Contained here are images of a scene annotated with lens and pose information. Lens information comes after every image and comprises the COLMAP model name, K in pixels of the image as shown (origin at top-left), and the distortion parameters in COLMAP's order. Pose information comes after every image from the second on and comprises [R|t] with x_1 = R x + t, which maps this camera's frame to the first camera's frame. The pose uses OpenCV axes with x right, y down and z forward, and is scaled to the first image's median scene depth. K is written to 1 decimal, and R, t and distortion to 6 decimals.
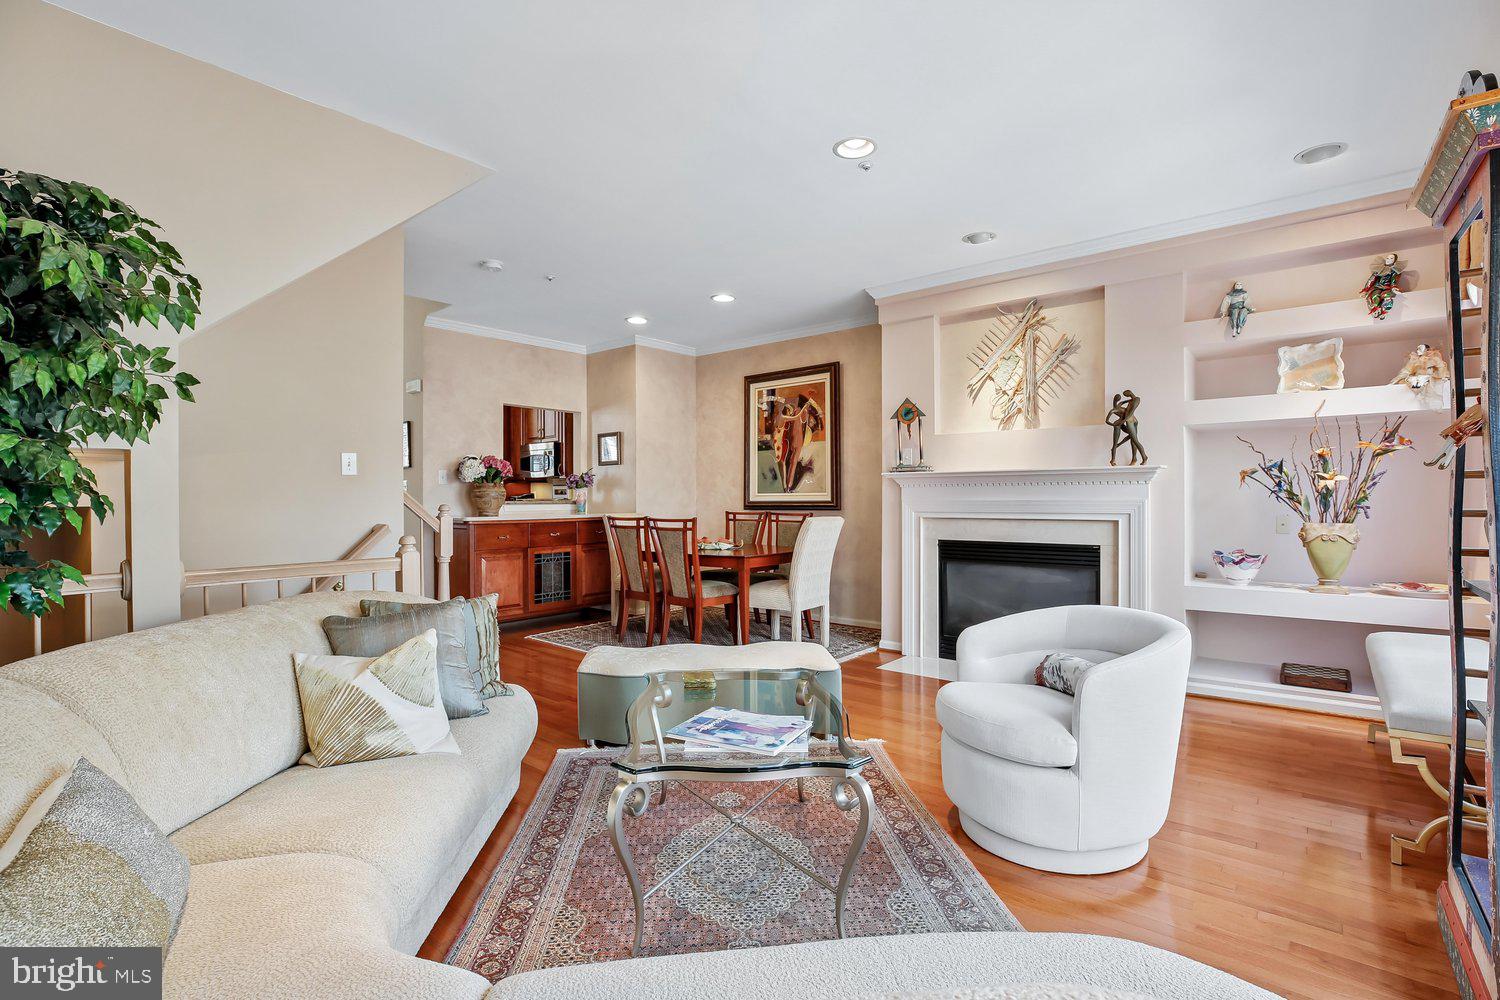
lens RADIAL K [[679.2, 0, 749.7], [0, 679.2, 495.2], [0, 0, 1]] dist [0.004497, 0.000310]
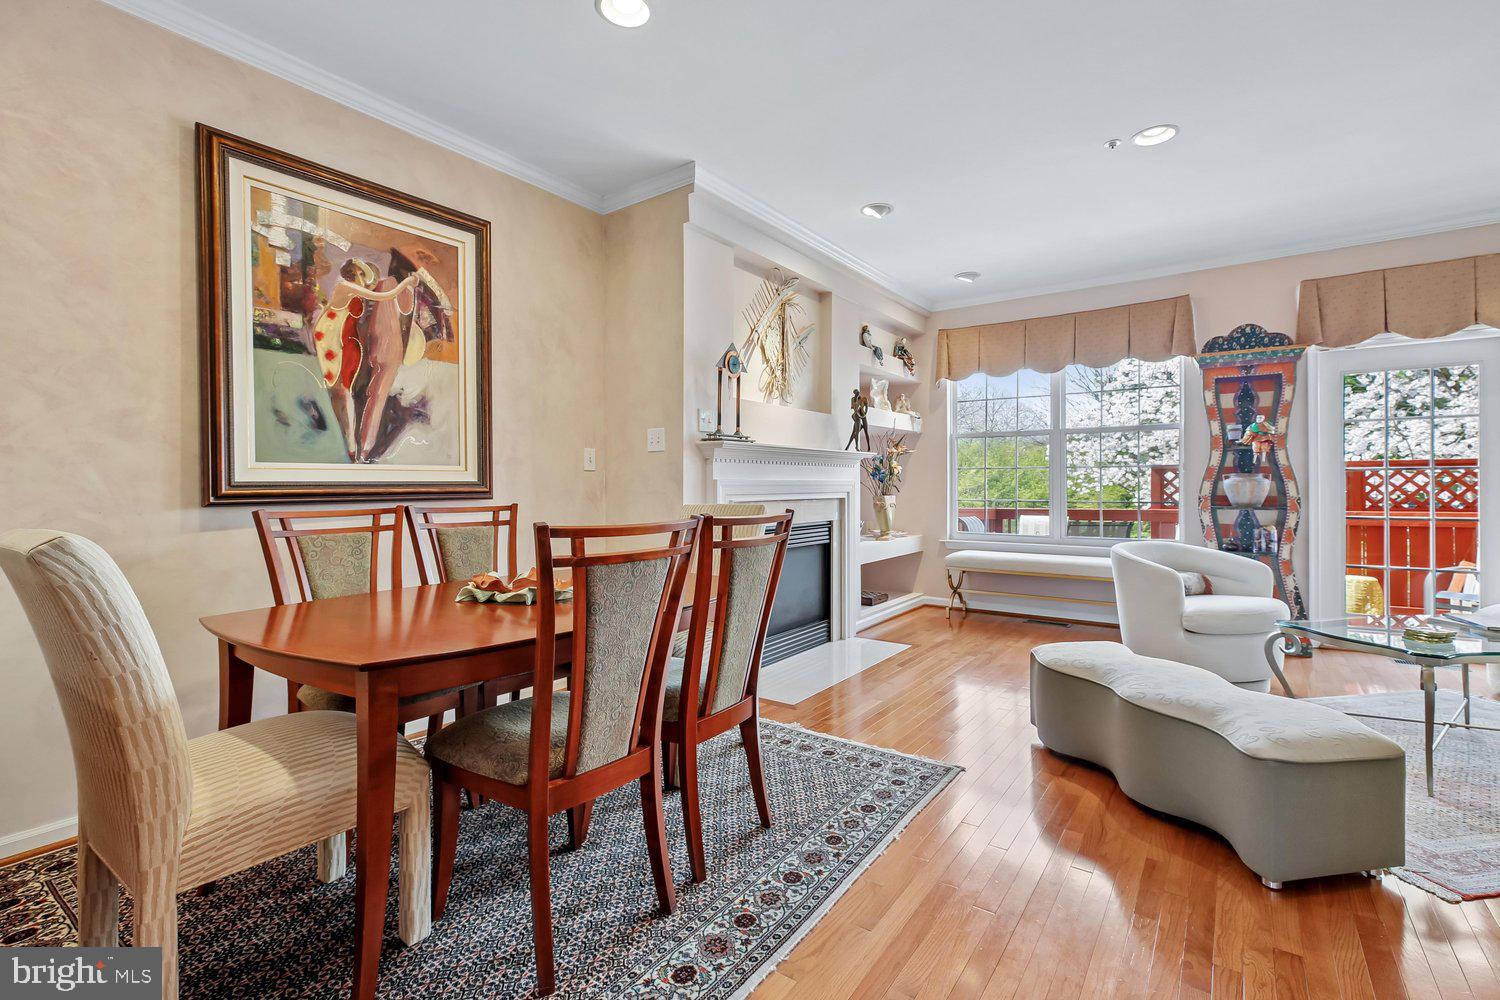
lens RADIAL K [[679.2, 0, 729.4], [0, 679.2, 495.5], [0, 0, 1]] dist [0.004497, 0.000310]
pose [[-0.061341, -0.006551, 0.998095, -0.391788], [0.006093, 0.999957, 0.006937, 0.015379], [-0.998098, 0.006507, -0.061299, 0.792201]]
